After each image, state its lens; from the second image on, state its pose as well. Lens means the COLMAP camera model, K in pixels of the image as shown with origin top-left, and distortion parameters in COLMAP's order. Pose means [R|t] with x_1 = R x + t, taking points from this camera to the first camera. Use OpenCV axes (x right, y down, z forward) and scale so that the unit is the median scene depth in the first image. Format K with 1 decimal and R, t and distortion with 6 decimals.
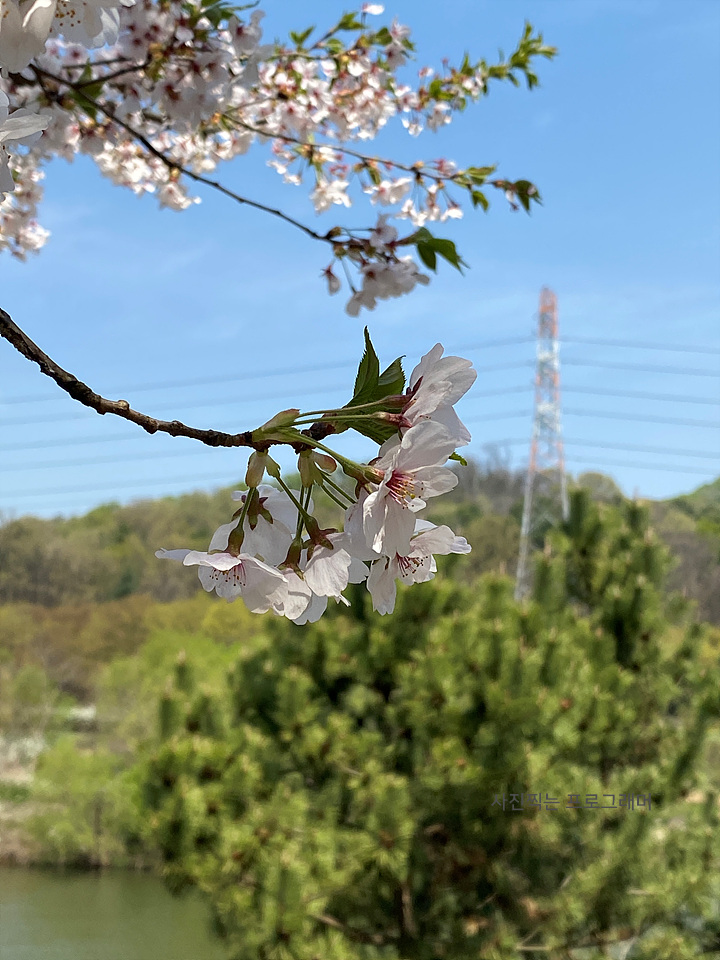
lens RADIAL K [[1248.5, 0, 360.0], [0, 1248.5, 480.0], [0, 0, 1]] dist [0.041708, -0.058694]
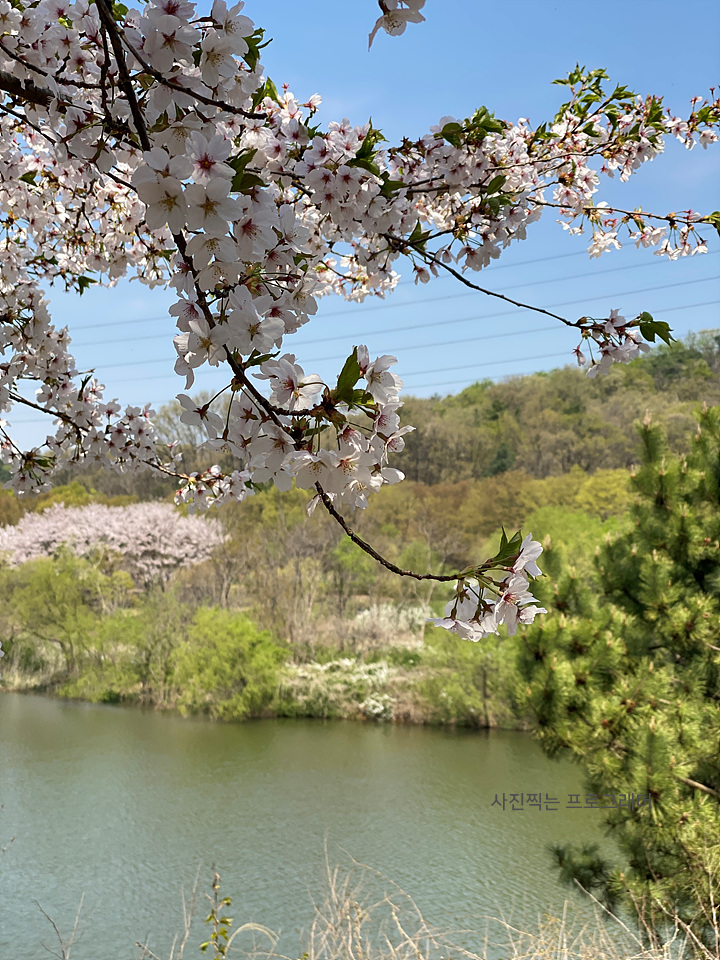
lens RADIAL K [[1440.8, 0, 360.0], [0, 1440.8, 480.0], [0, 0, 1]] dist [0.308849, -2.811530]
pose [[0.955895, -0.014578, -0.293347, 0.067258], [0.051841, 0.991461, 0.119658, -0.067055], [0.289098, -0.129588, 0.948488, -0.216441]]
